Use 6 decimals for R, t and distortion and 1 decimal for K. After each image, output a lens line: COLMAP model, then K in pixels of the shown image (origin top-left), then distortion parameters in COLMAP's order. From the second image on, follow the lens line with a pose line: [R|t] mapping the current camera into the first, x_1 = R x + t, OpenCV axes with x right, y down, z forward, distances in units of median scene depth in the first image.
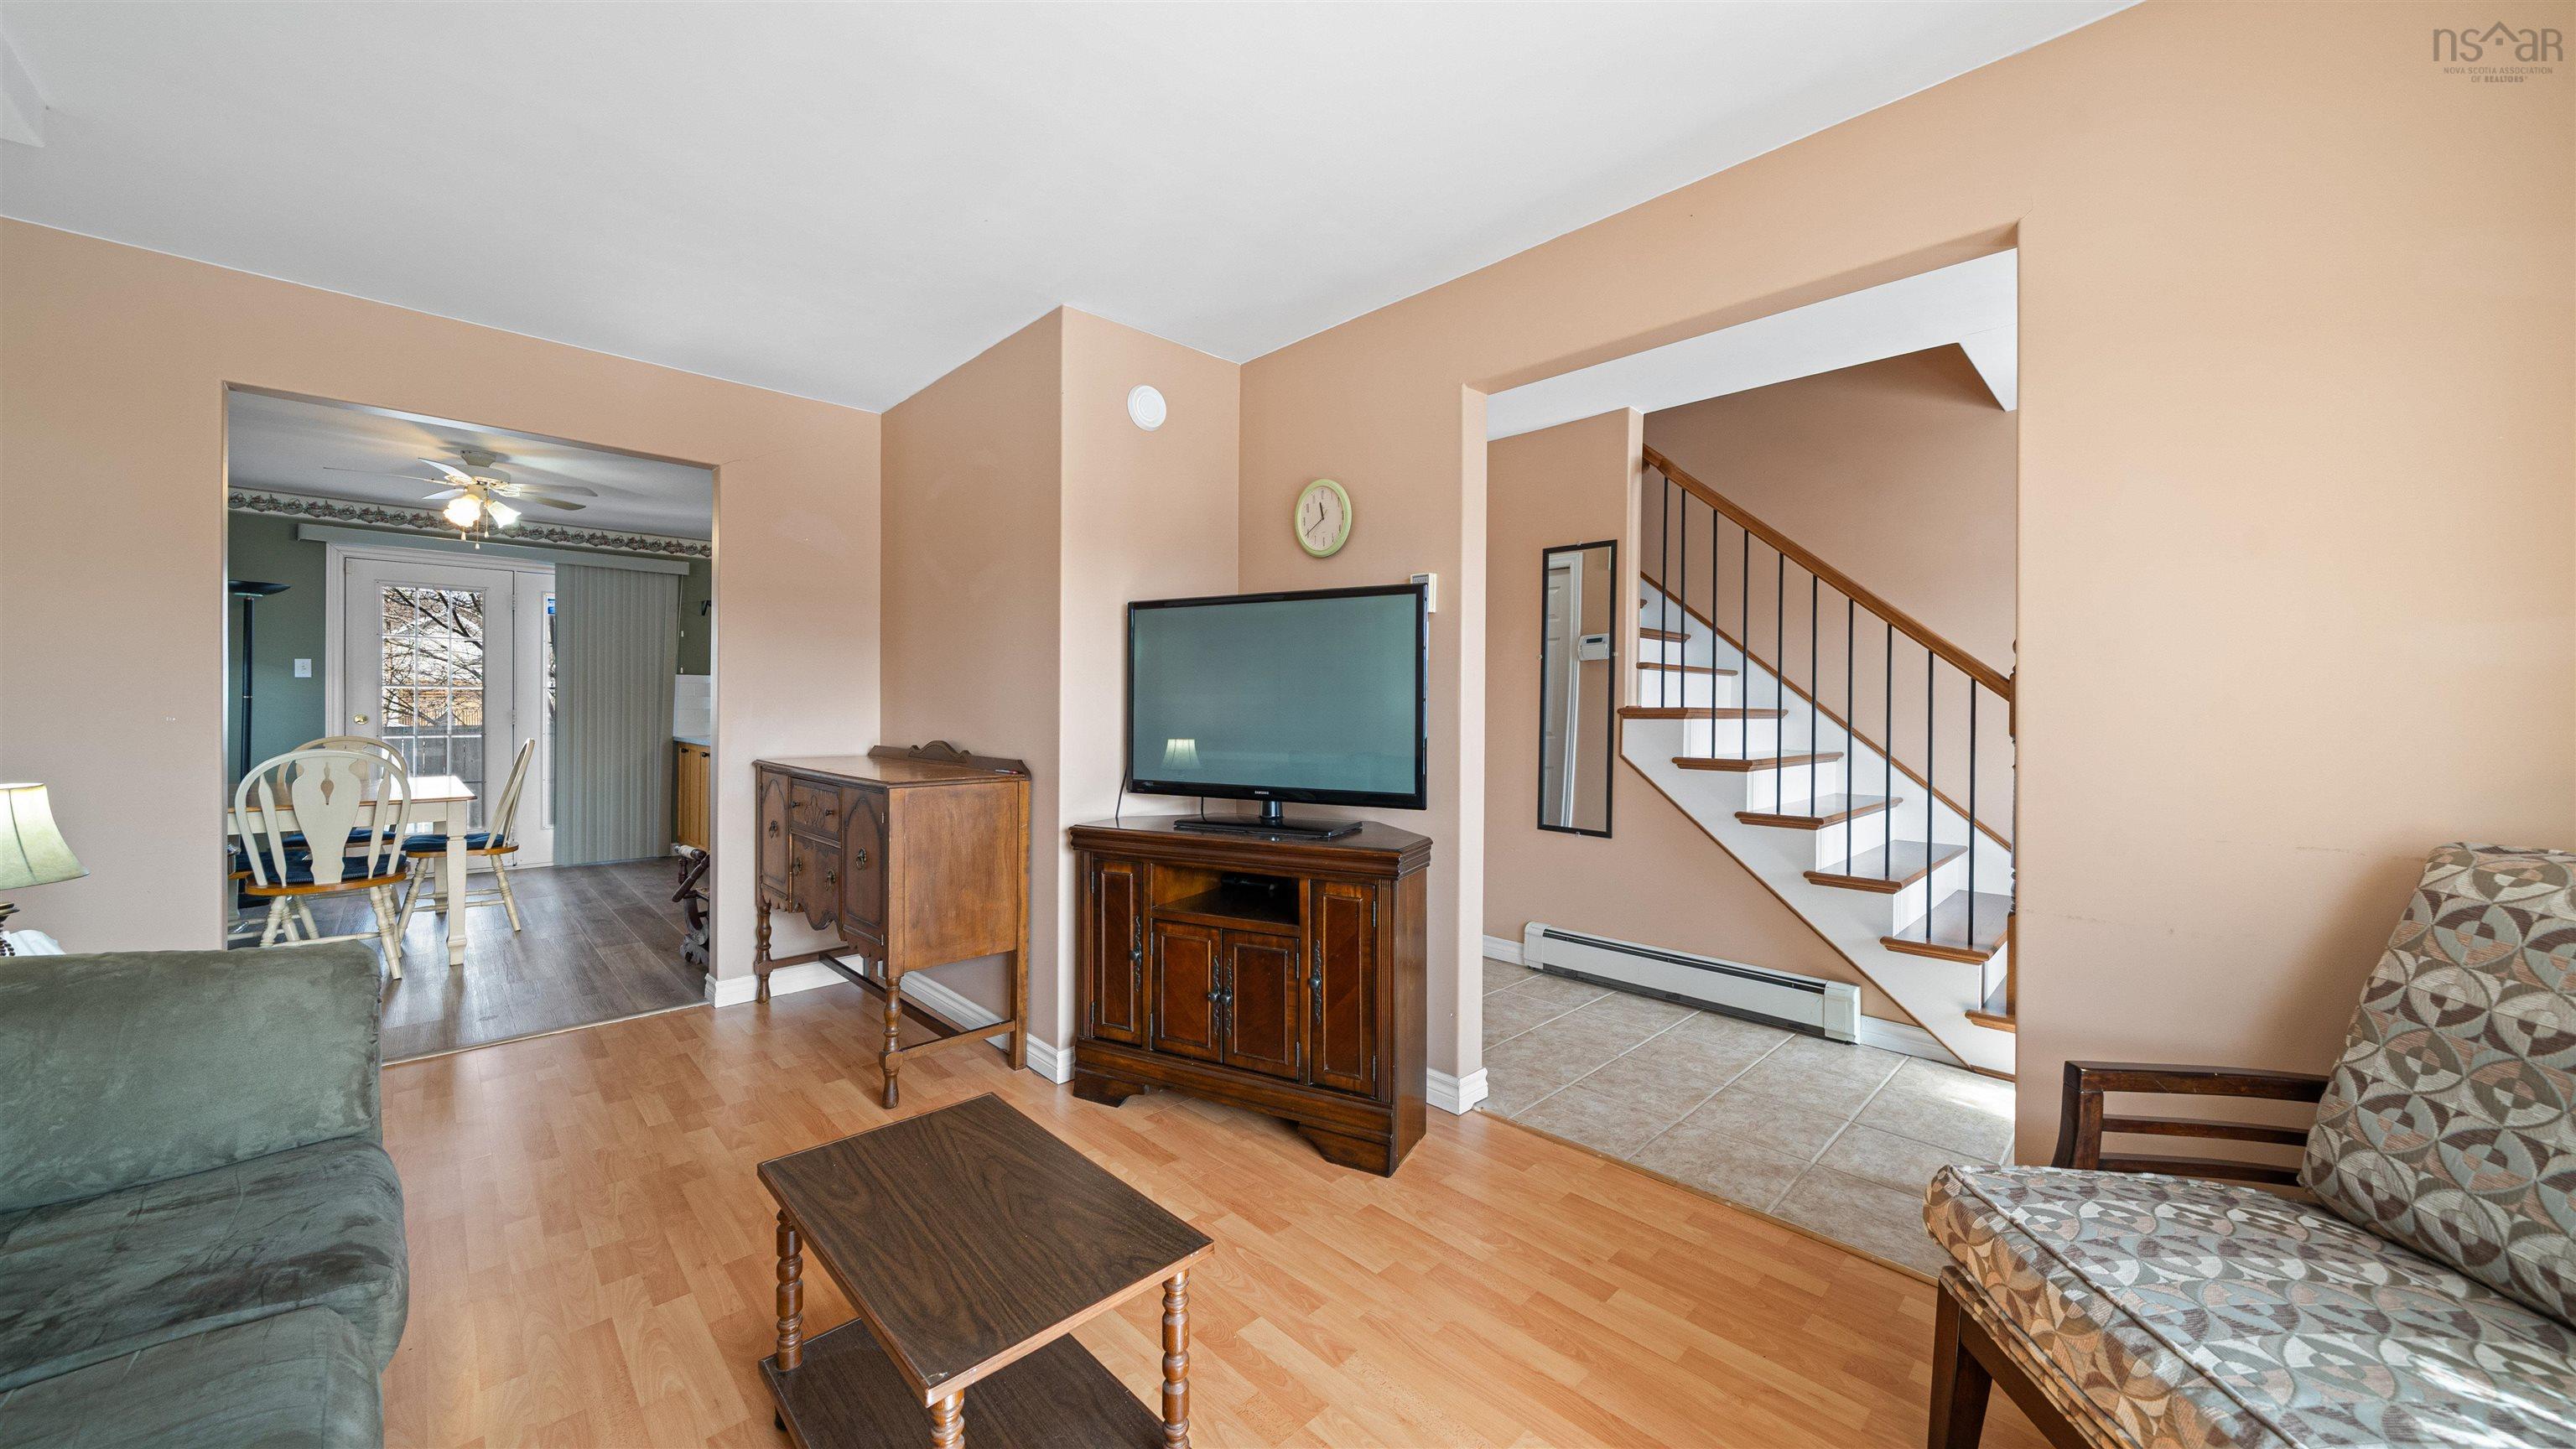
lens RADIAL K [[901.9, 0, 1285.9], [0, 901.9, 719.7], [0, 0, 1]] dist [-0.002611, -0.000526]
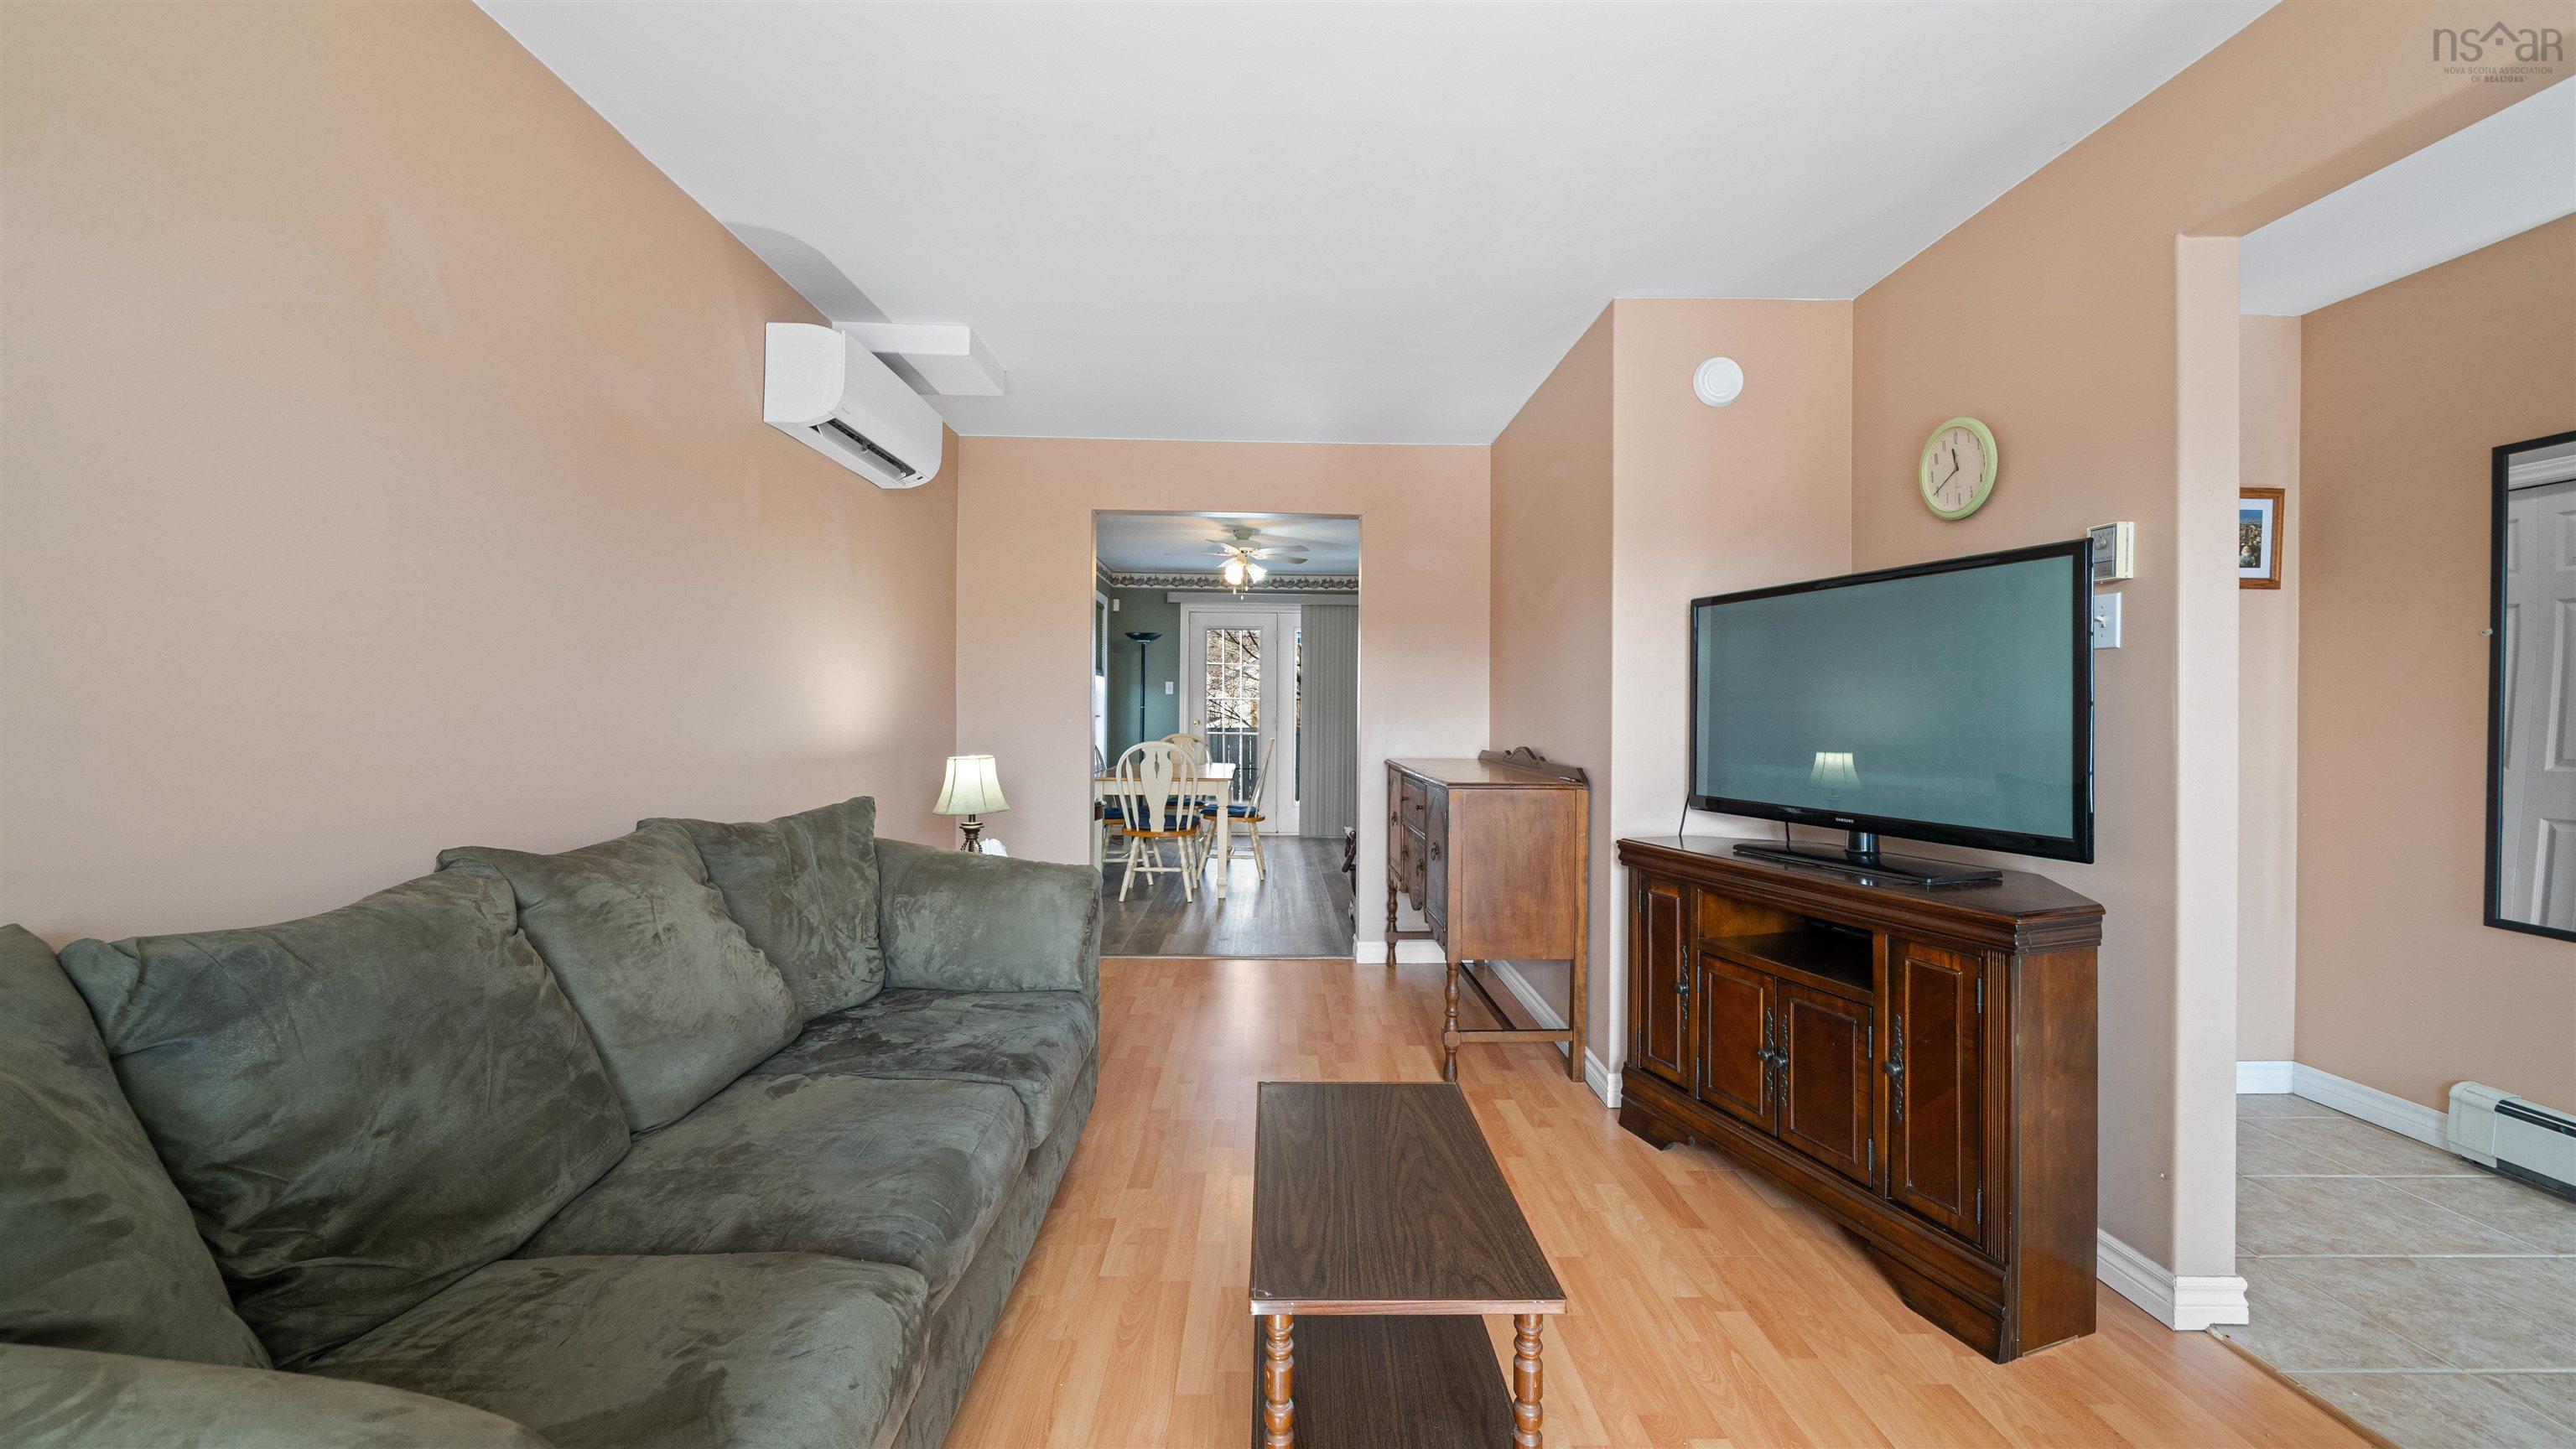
lens RADIAL K [[901.9, 0, 1286.5], [0, 901.9, 714.3], [0, 0, 1]] dist [-0.002611, -0.000526]
pose [[0.731573, 0.001969, -0.681760, 0.152907], [-0.012330, 0.999870, -0.010343, -0.000343], [0.681652, 0.015972, 0.731503, 0.058617]]
